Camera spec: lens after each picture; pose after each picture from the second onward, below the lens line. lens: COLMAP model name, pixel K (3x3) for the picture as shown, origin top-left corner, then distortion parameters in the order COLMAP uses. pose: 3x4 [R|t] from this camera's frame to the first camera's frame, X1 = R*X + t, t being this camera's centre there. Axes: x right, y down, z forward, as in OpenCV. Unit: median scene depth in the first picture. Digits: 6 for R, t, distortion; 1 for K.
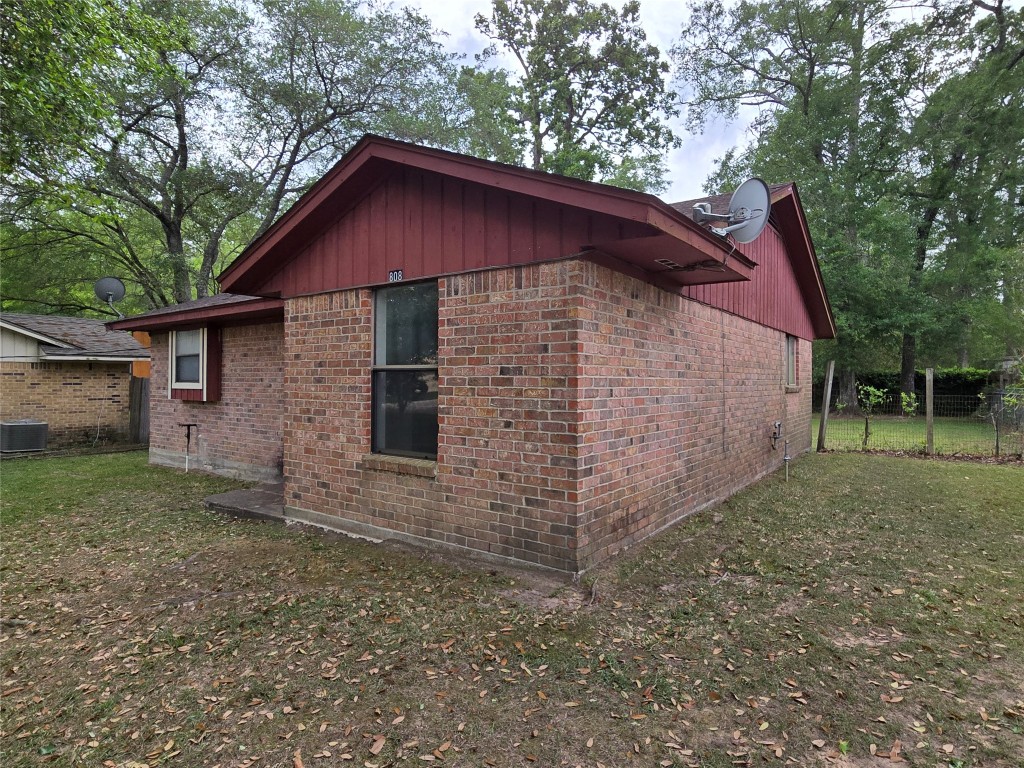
lens RADIAL K [[560.3, 0, 510.5], [0, 560.3, 381.5], [0, 0, 1]] dist [-0.004835, -0.000324]
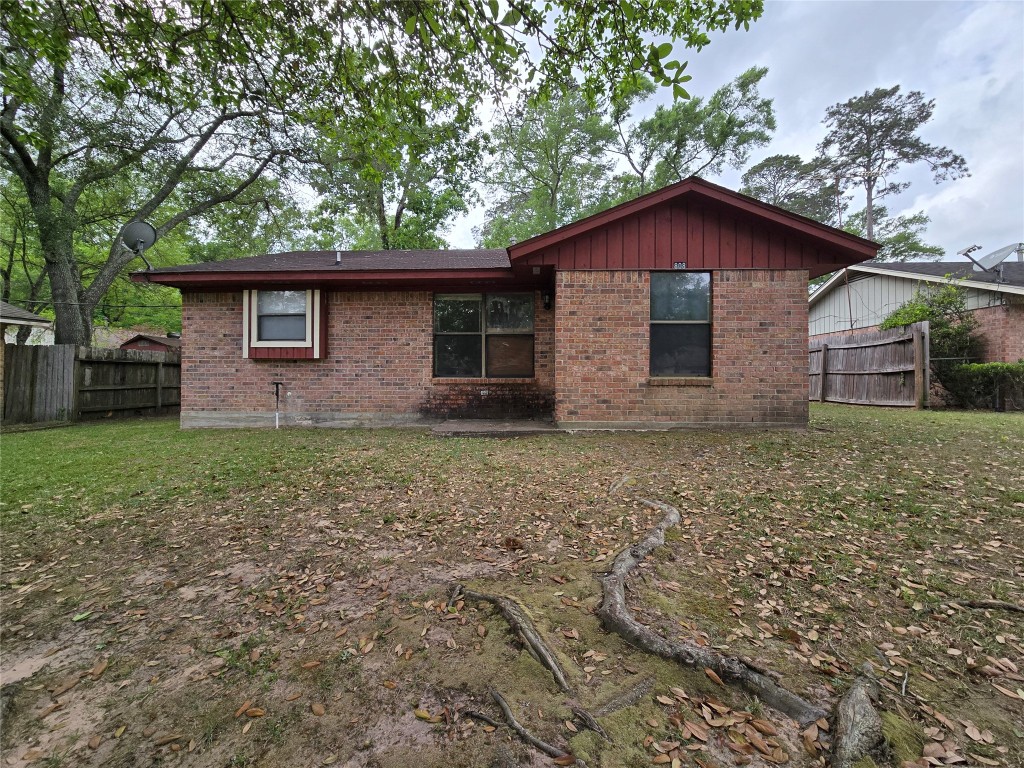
lens RADIAL K [[414.0, 0, 511.0], [0, 414.0, 377.9], [0, 0, 1]] dist [0.002331, 0.000631]
pose [[0.835028, 0.000031, 0.550207, -1.133291], [0.000708, 0.999999, -0.001132, 0.124217], [-0.550207, 0.001335, 0.835027, 0.230724]]
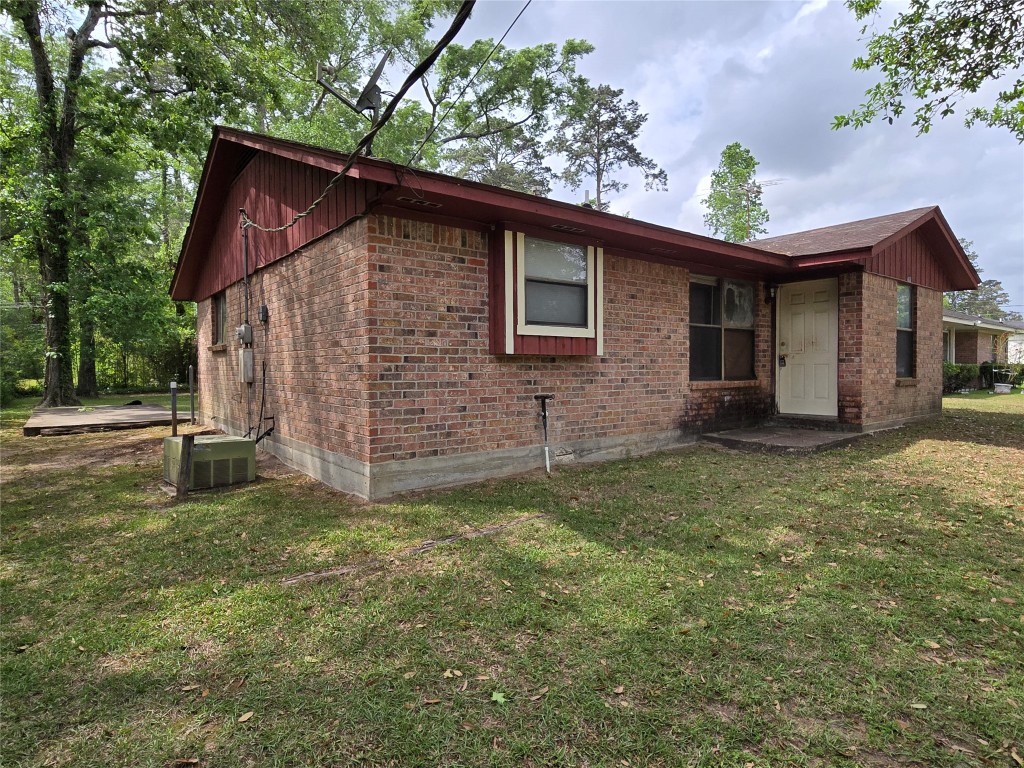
lens RADIAL K [[560.3, 0, 515.1], [0, 560.3, 378.0], [0, 0, 1]] dist [-0.004835, -0.000324]
pose [[0.277294, -0.024650, 0.960469, -2.077360], [0.002110, 0.999684, 0.025047, 0.075550], [-0.960783, -0.004918, 0.277258, 1.536233]]
